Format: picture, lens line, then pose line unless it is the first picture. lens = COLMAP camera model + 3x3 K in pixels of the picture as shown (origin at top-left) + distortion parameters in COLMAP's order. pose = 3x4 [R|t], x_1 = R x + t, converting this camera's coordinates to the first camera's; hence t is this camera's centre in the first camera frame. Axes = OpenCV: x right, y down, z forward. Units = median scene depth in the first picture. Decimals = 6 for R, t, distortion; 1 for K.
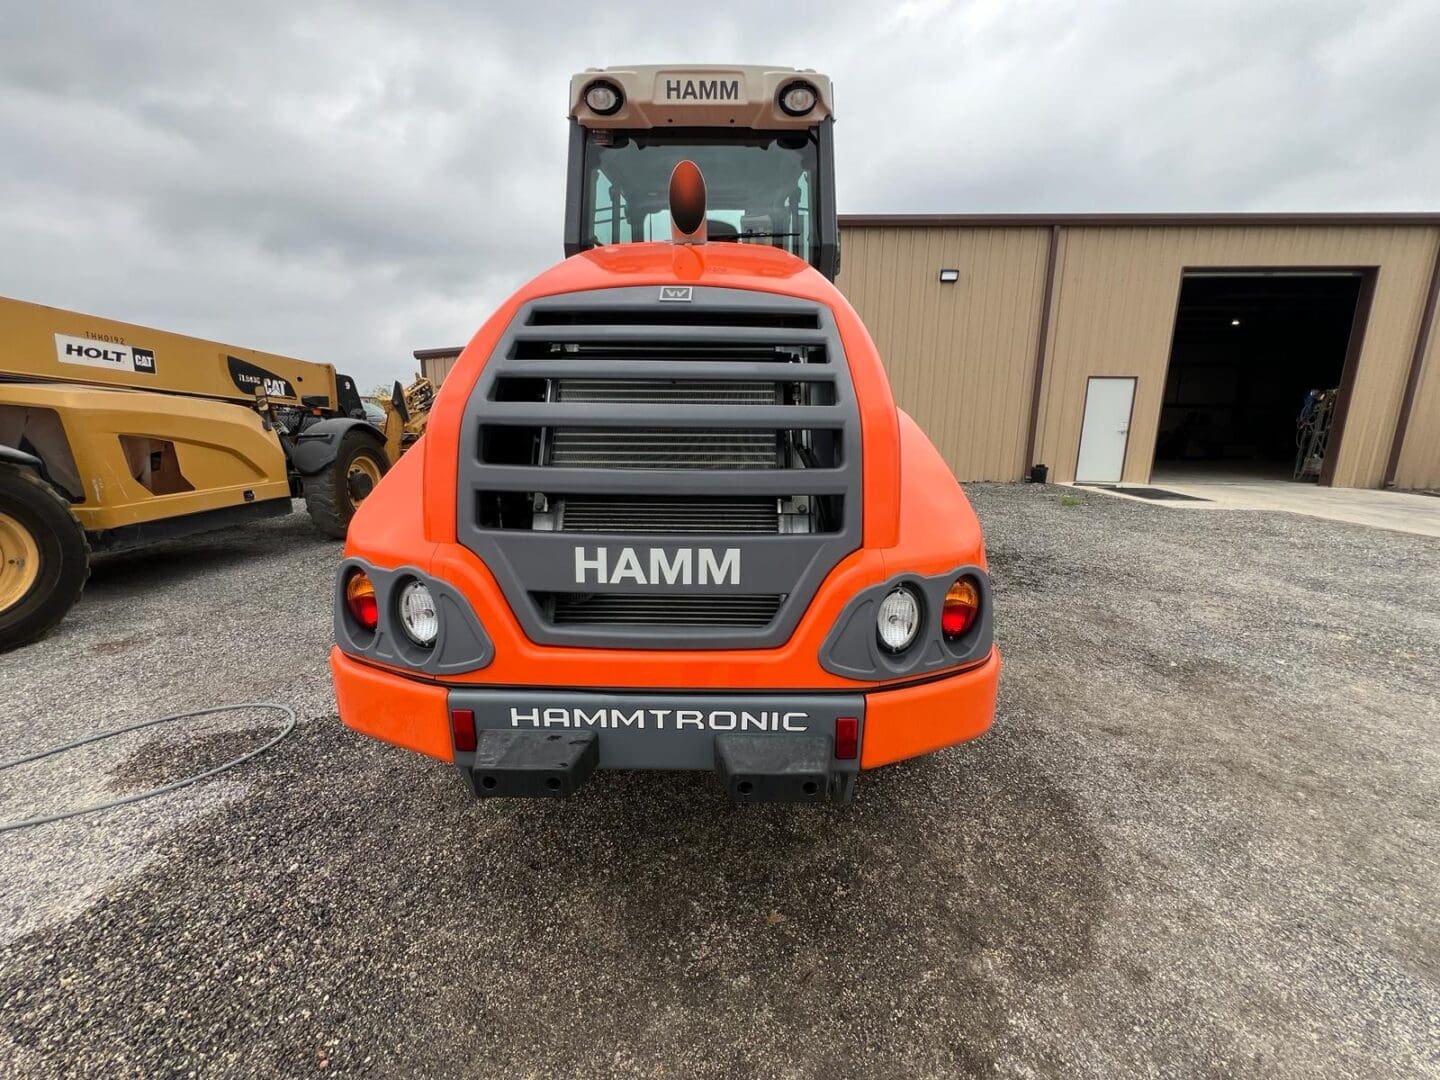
lens RADIAL K [[574.0, 0, 718.3], [0, 574.0, 540.5], [0, 0, 1]] dist [-0.001178, 0.000131]
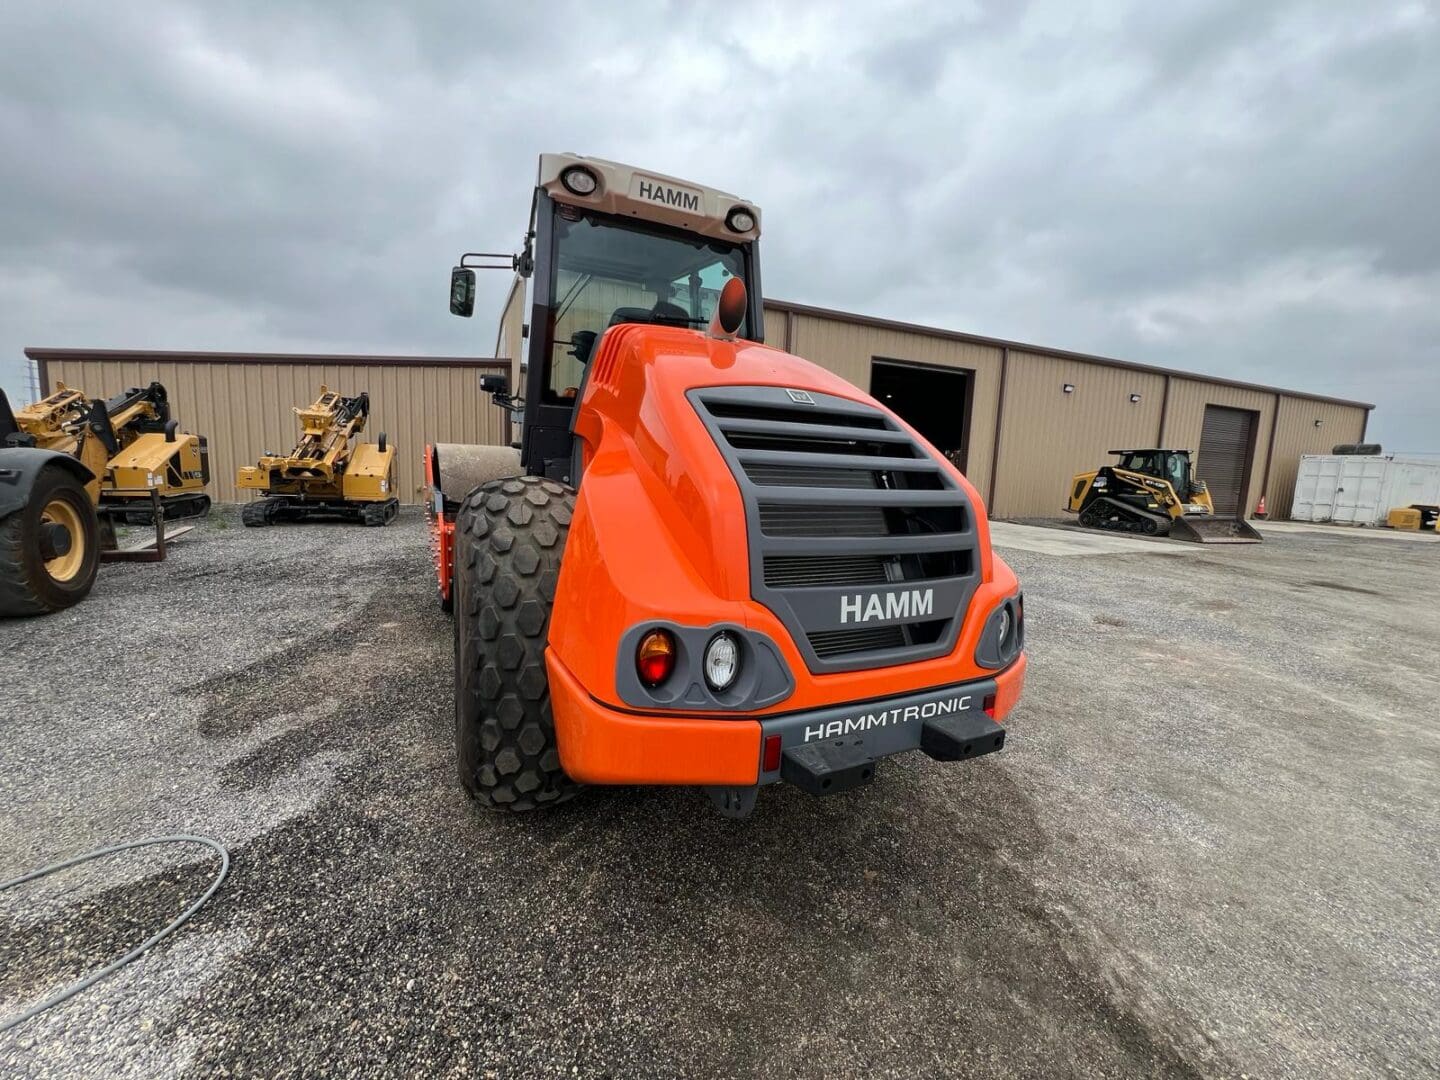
lens RADIAL K [[574.0, 0, 718.3], [0, 574.0, 540.5], [0, 0, 1]] dist [-0.001178, 0.000131]
pose [[0.896760, -0.031783, 0.441374, -0.756493], [0.058577, 0.997166, -0.047209, -0.049968], [-0.438622, 0.068190, 0.896081, -0.056590]]
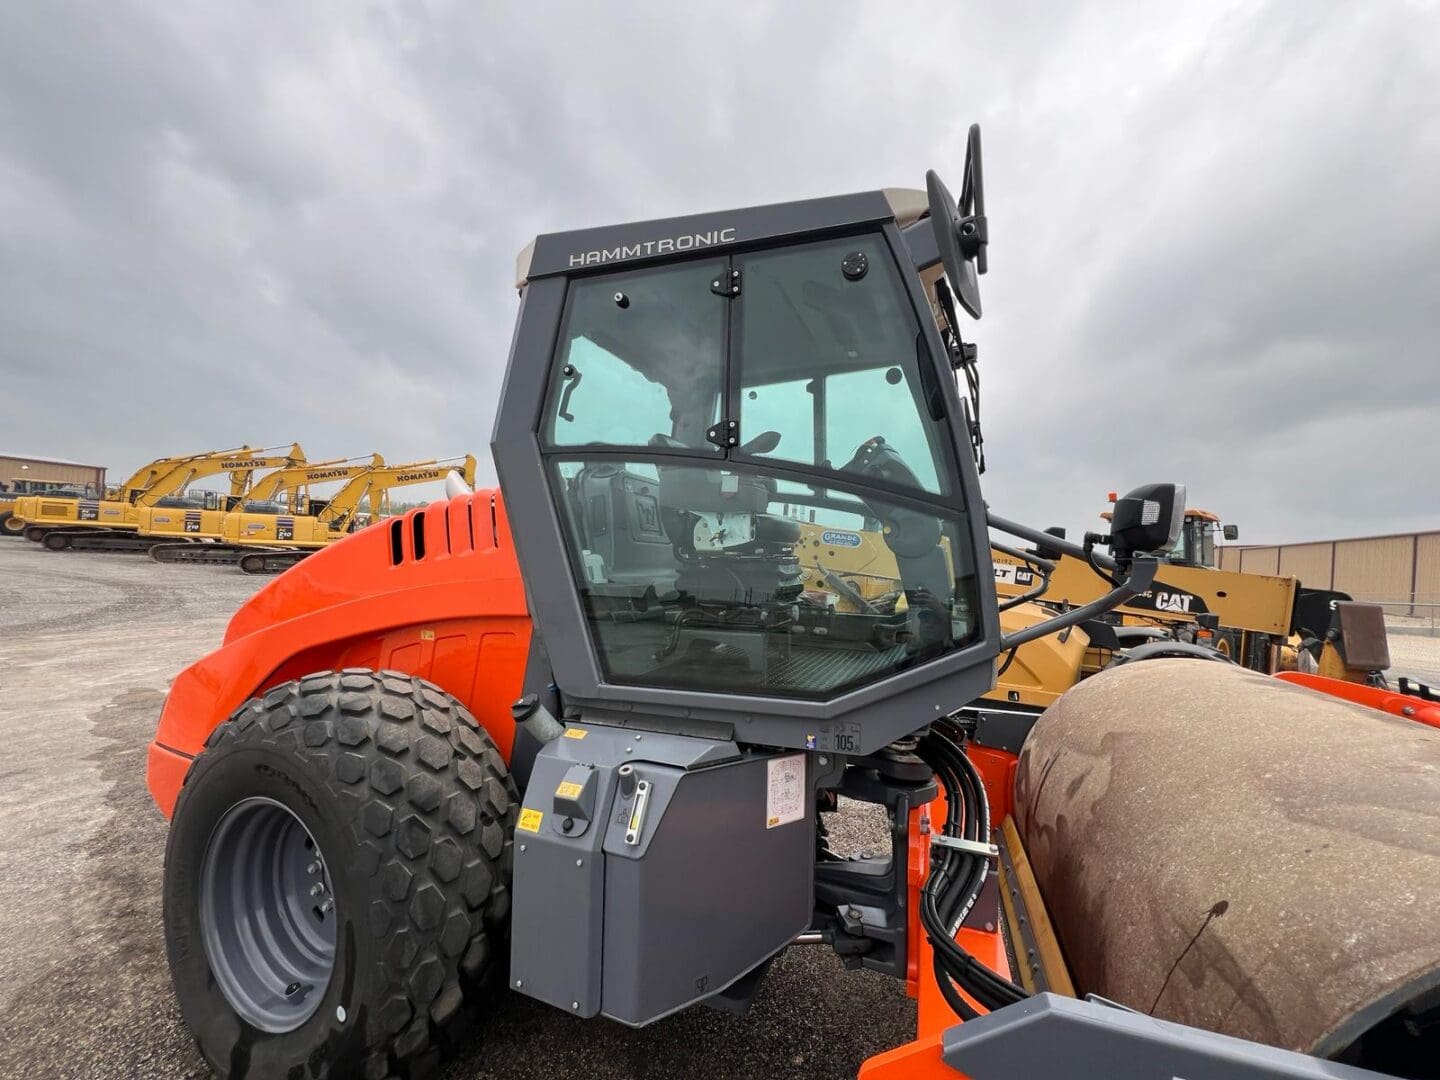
lens RADIAL K [[574.0, 0, 718.3], [0, 574.0, 540.5], [0, 0, 1]] dist [-0.001178, 0.000131]
pose [[-0.378278, -0.053457, -0.924147, 1.299865], [-0.258190, 0.964806, 0.049875, -0.860344], [0.888957, 0.257472, -0.378766, 2.658561]]
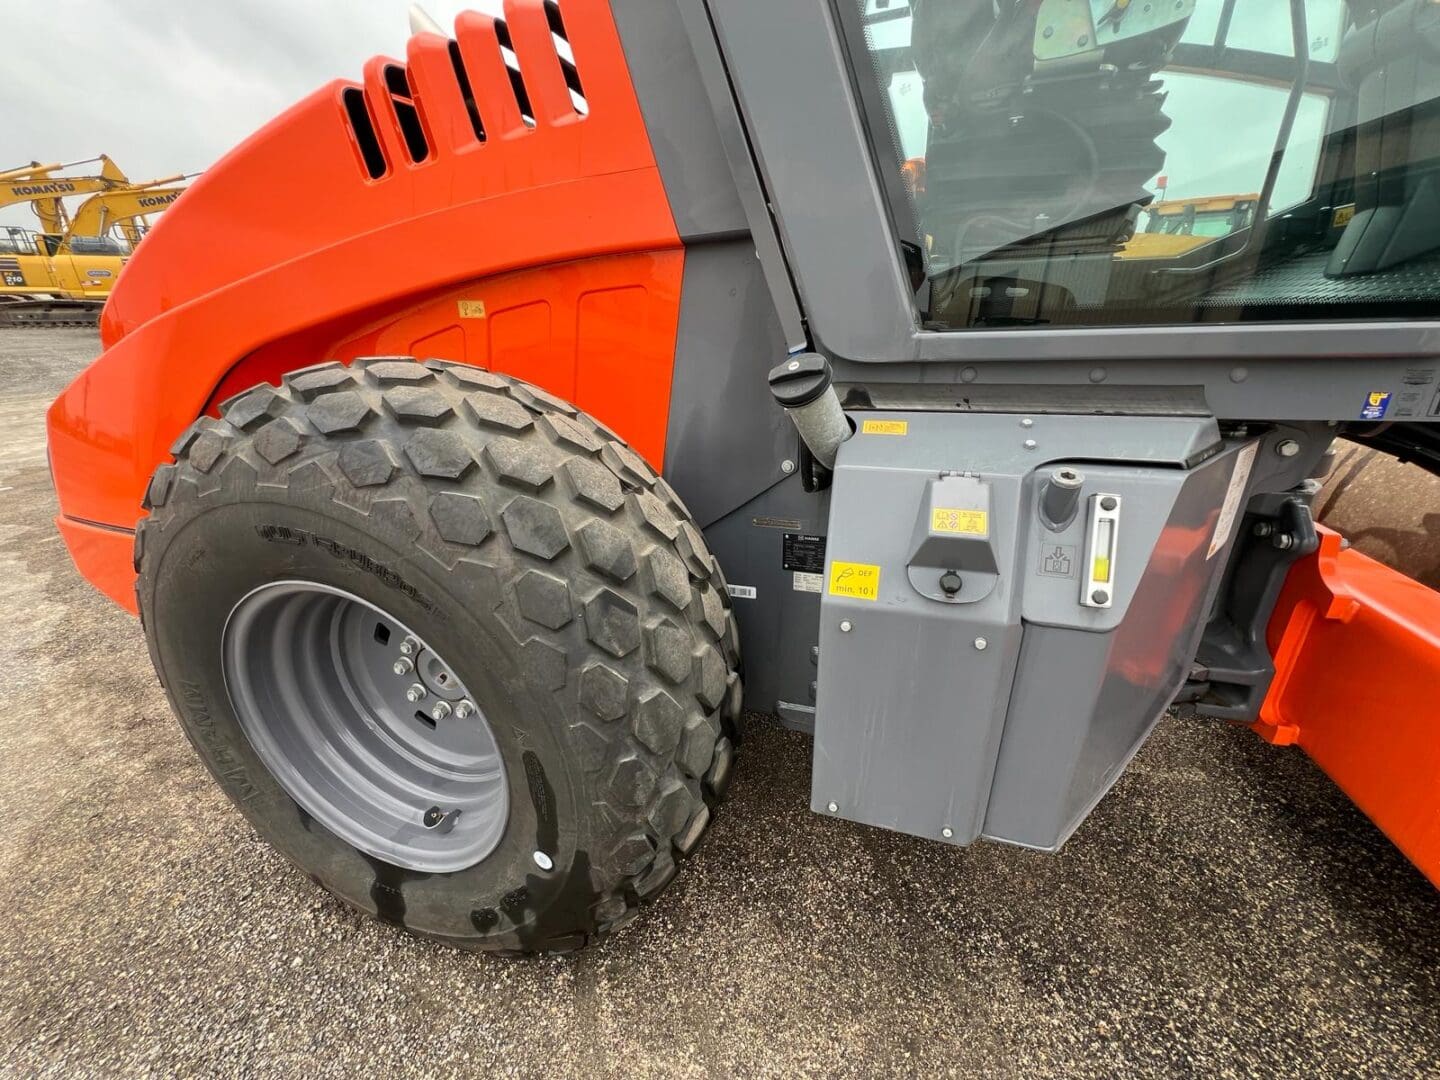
lens RADIAL K [[574.0, 0, 718.3], [0, 574.0, 540.5], [0, 0, 1]] dist [-0.001178, 0.000131]
pose [[-0.287244, 0.356659, -0.888980, 0.981400], [-0.224948, 0.877018, 0.424545, -0.497807], [0.931069, 0.321922, -0.171689, 2.092841]]
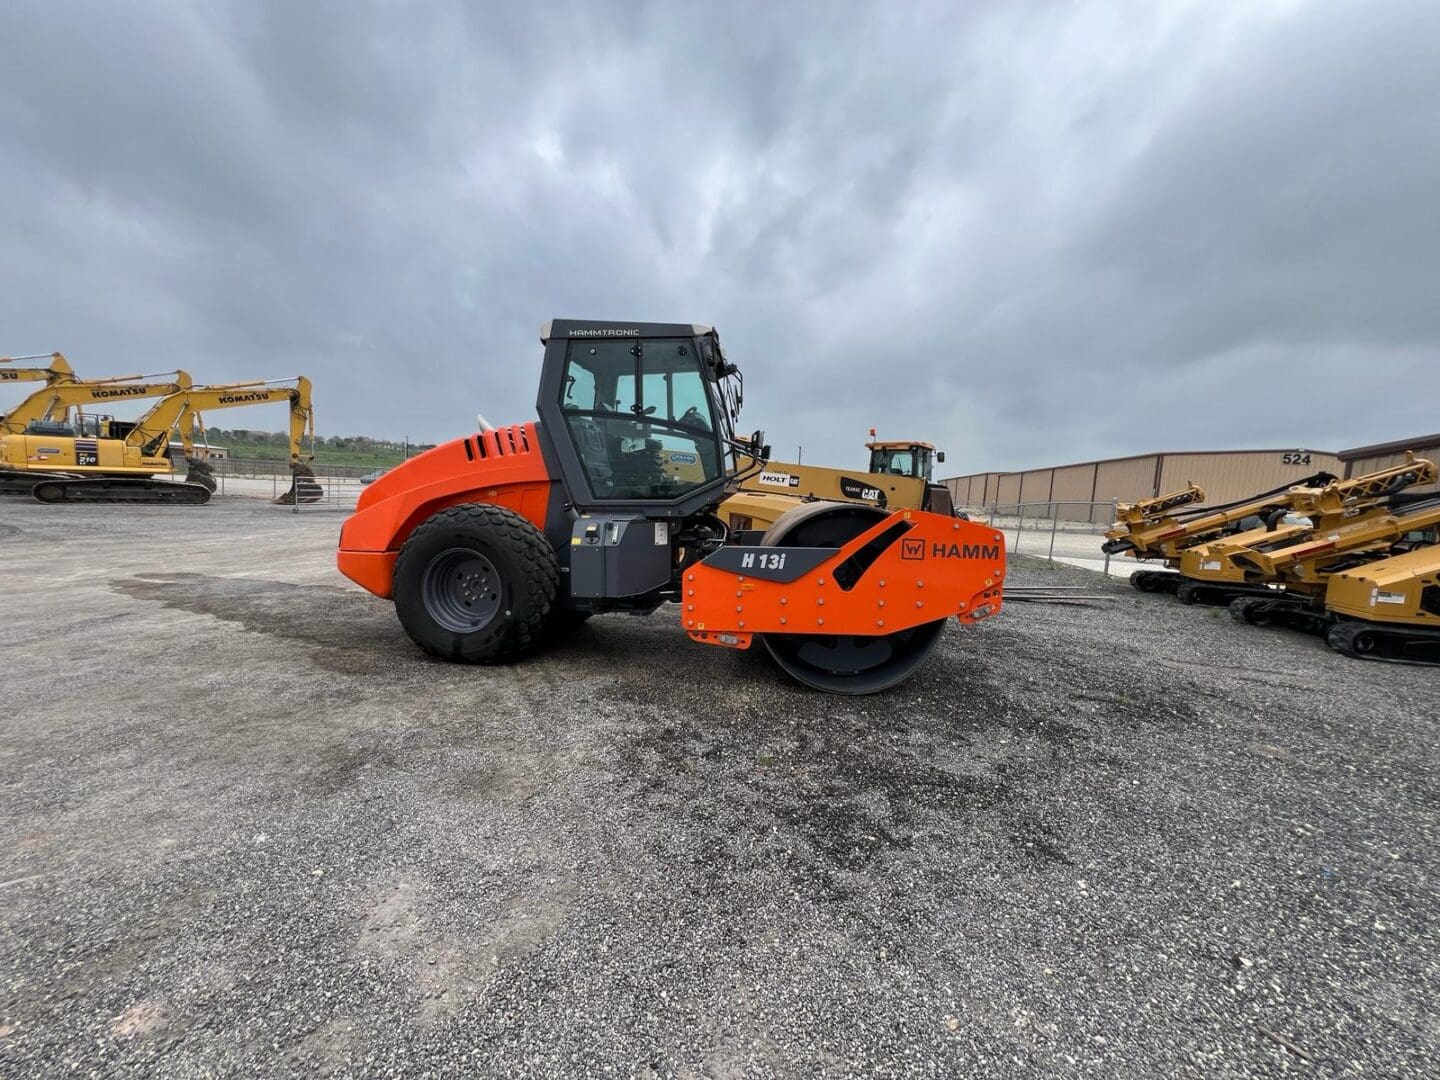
lens RADIAL K [[574.0, 0, 718.3], [0, 574.0, 540.5], [0, 0, 1]] dist [-0.001178, 0.000131]
pose [[-0.123148, 0.066958, -0.990127, 3.257887], [-0.259826, 0.960742, 0.097287, -0.741811], [0.957771, 0.269242, -0.100916, 3.101360]]
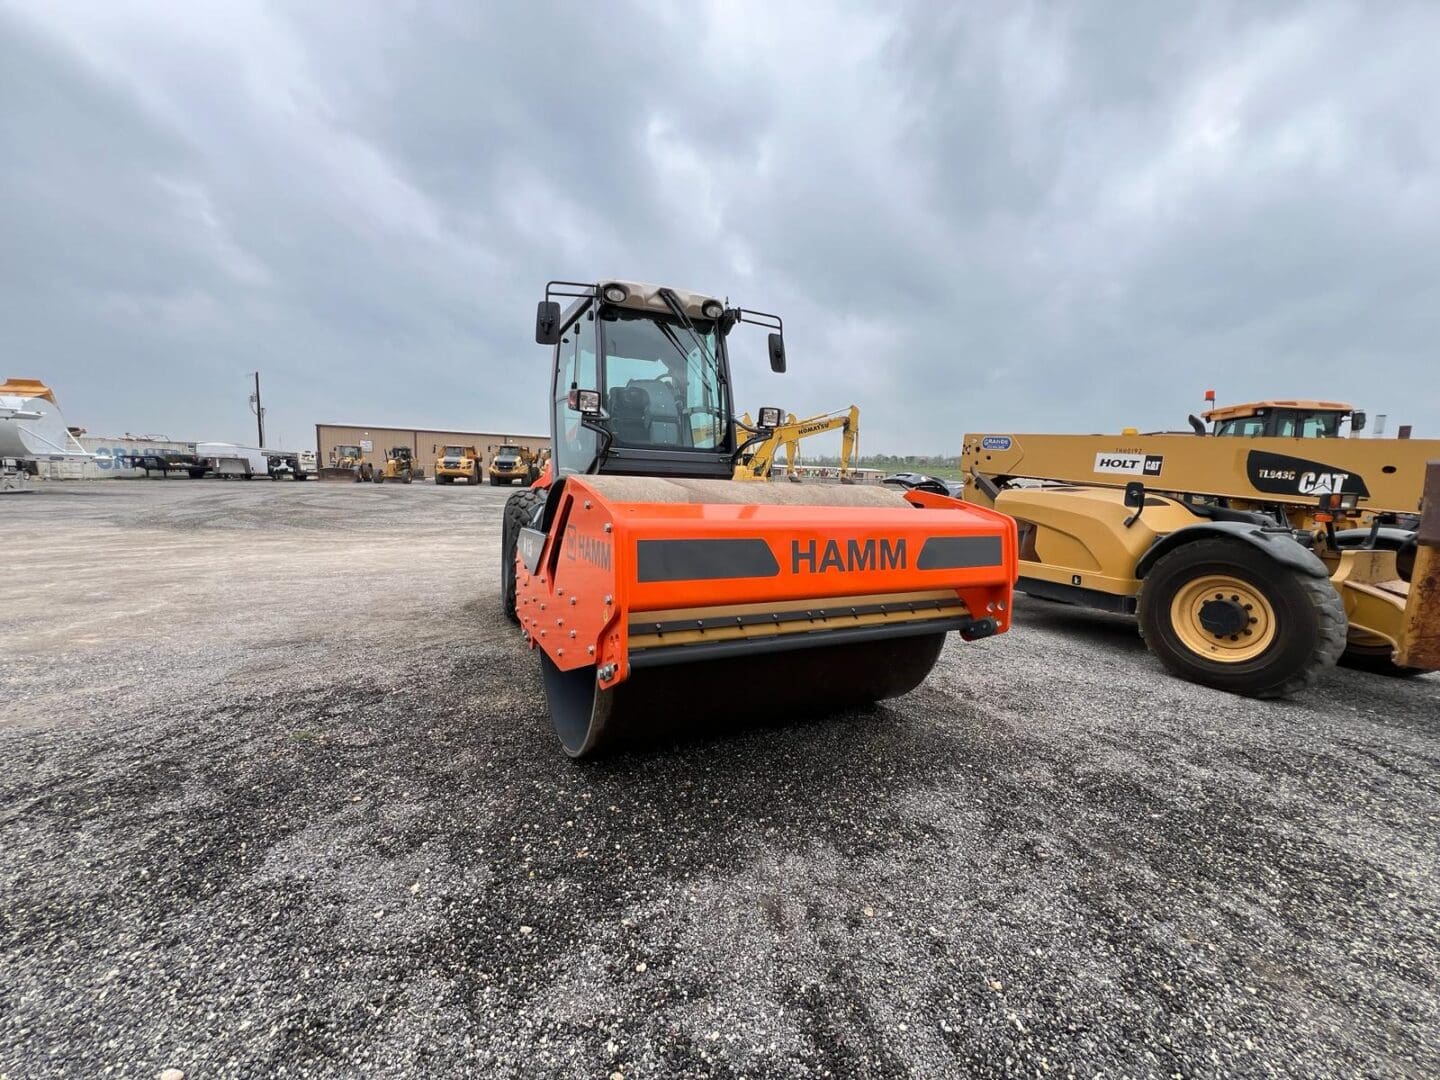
lens RADIAL K [[574.0, 0, 718.3], [0, 574.0, 540.5], [0, 0, 1]] dist [-0.001178, 0.000131]
pose [[-0.909319, 0.002036, -0.416096, 0.853587], [-0.129919, 0.948606, 0.288561, -1.203748], [0.395298, 0.316453, -0.862321, 5.249356]]
